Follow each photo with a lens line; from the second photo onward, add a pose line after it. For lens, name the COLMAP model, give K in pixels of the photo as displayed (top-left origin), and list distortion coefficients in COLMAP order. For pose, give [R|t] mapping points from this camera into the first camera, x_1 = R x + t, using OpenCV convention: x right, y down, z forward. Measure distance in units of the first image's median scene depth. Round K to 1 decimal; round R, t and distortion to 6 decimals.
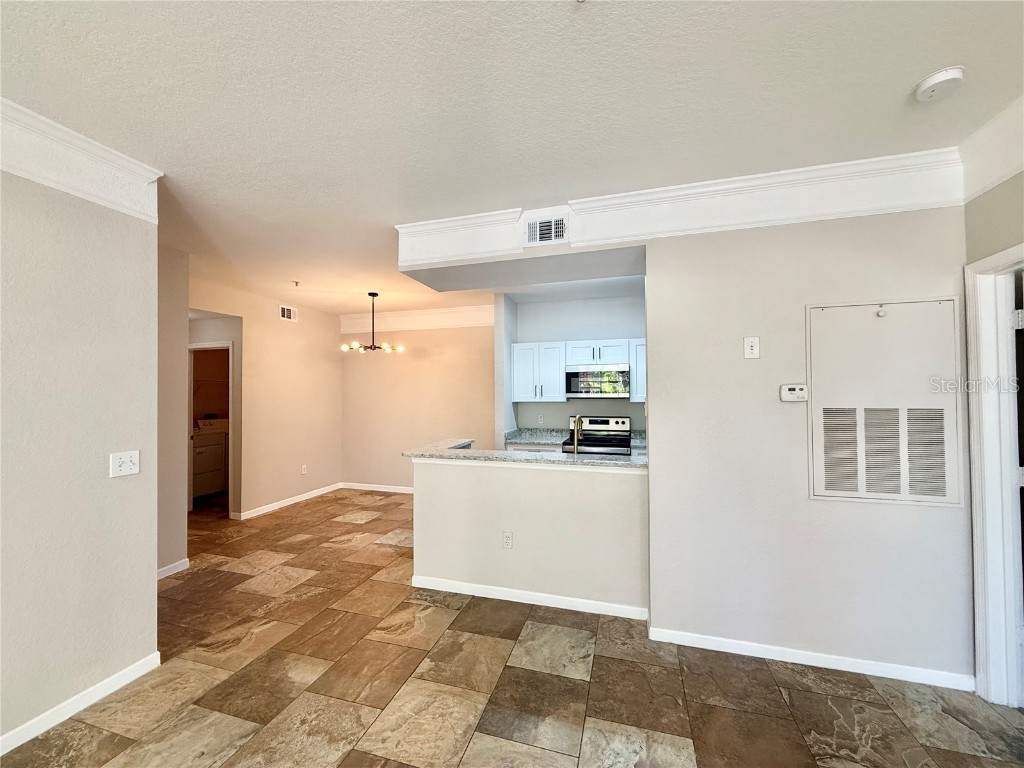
lens RADIAL K [[407.4, 0, 512.0], [0, 407.4, 384.0], [0, 0, 1]] dist [0.000276, -0.000049]
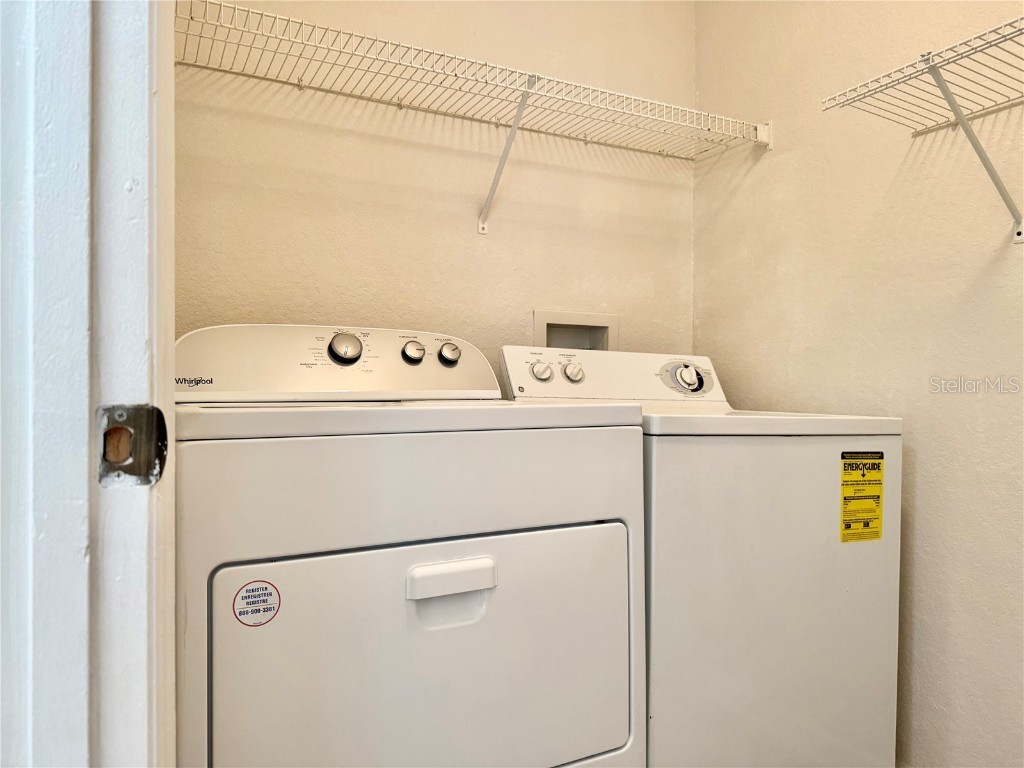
lens RADIAL K [[718.6, 0, 512.0], [0, 718.6, 384.0], [0, 0, 1]] dist [0.055504, -0.075257]
pose [[0.695465, -0.003106, -0.718553, -0.728525], [0.011712, 0.999907, 0.007013, 0.132189], [0.718464, -0.013293, 0.695437, 1.037400]]
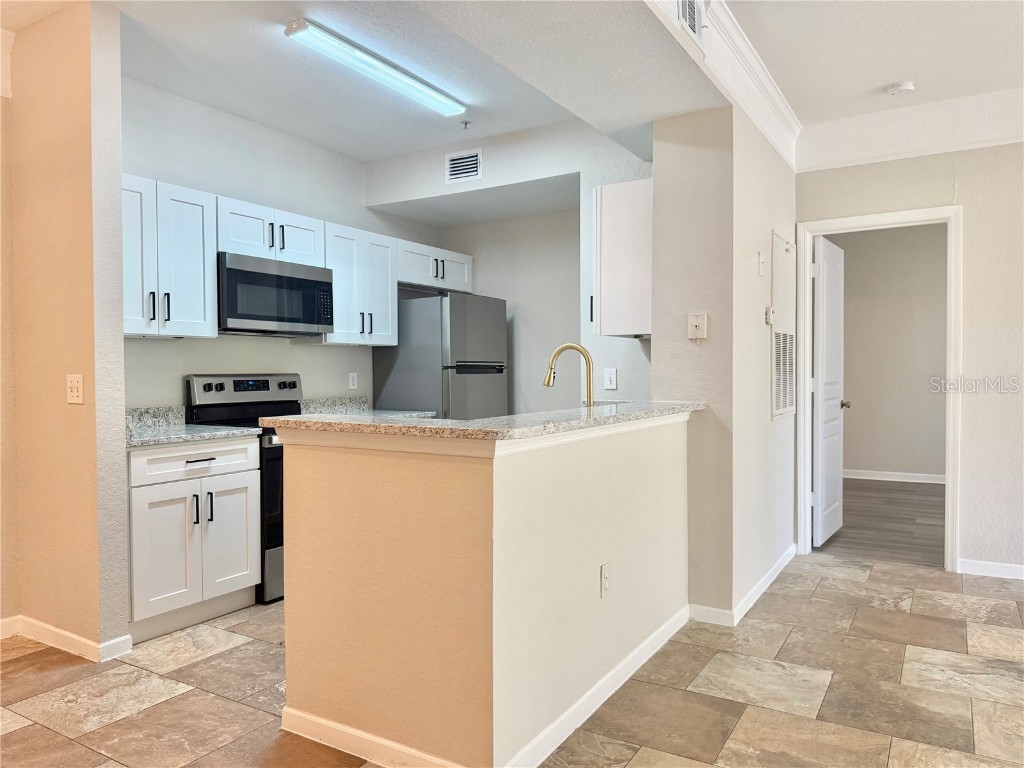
lens RADIAL K [[718.6, 0, 512.0], [0, 718.6, 384.0], [0, 0, 1]] dist [0.055504, -0.075257]
pose [[0.249682, -0.014841, 0.968214, -0.548796], [-0.015076, 0.999702, 0.019211, 0.076370], [-0.968210, -0.019394, 0.249384, 0.544977]]
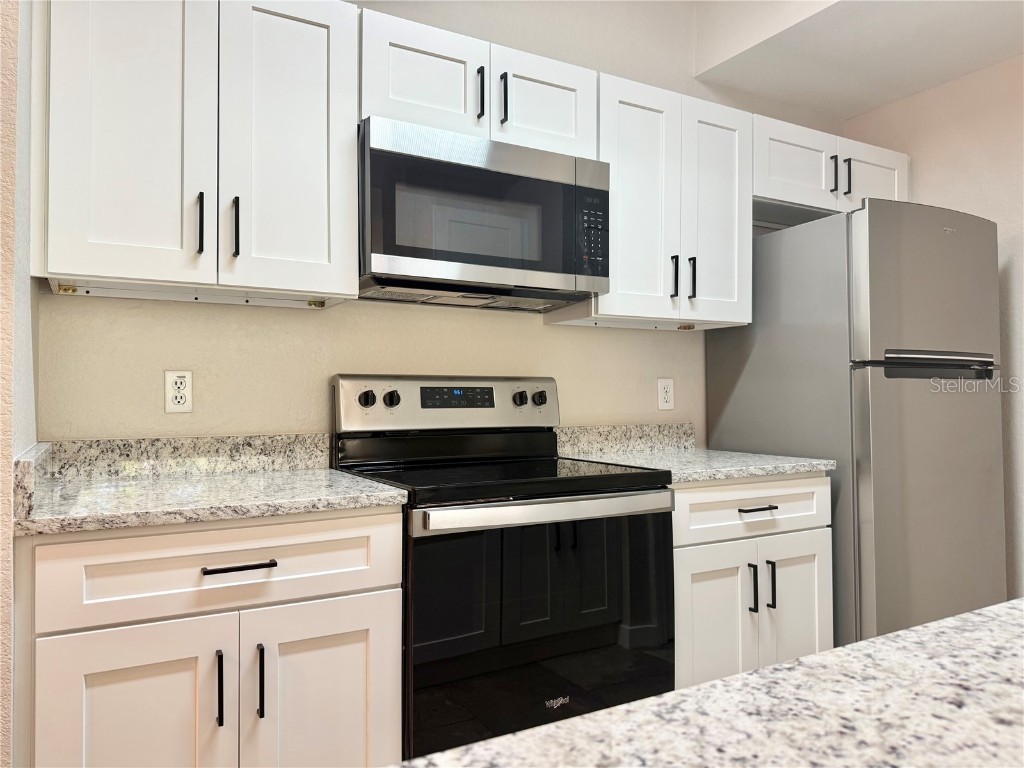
lens RADIAL K [[718.6, 0, 512.0], [0, 718.6, 384.0], [0, 0, 1]] dist [0.055504, -0.075257]
pose [[0.687730, 0.018219, 0.725738, -0.083530], [-0.015809, 0.999824, -0.010119, 0.095514], [-0.725795, -0.004514, 0.687897, 0.729983]]
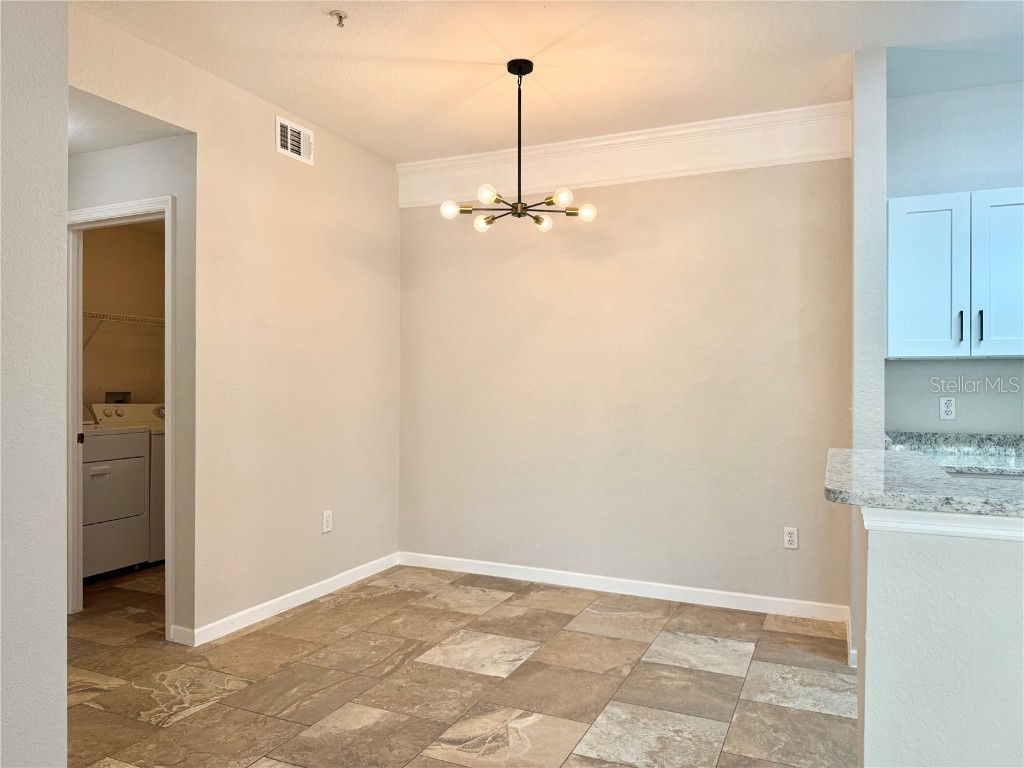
lens RADIAL K [[718.6, 0, 512.0], [0, 718.6, 384.0], [0, 0, 1]] dist [0.055504, -0.075257]
pose [[0.991271, 0.009185, -0.131521, -0.265129], [-0.006632, 0.999781, 0.019839, 0.061722], [0.131675, -0.018794, 0.991115, 0.341818]]
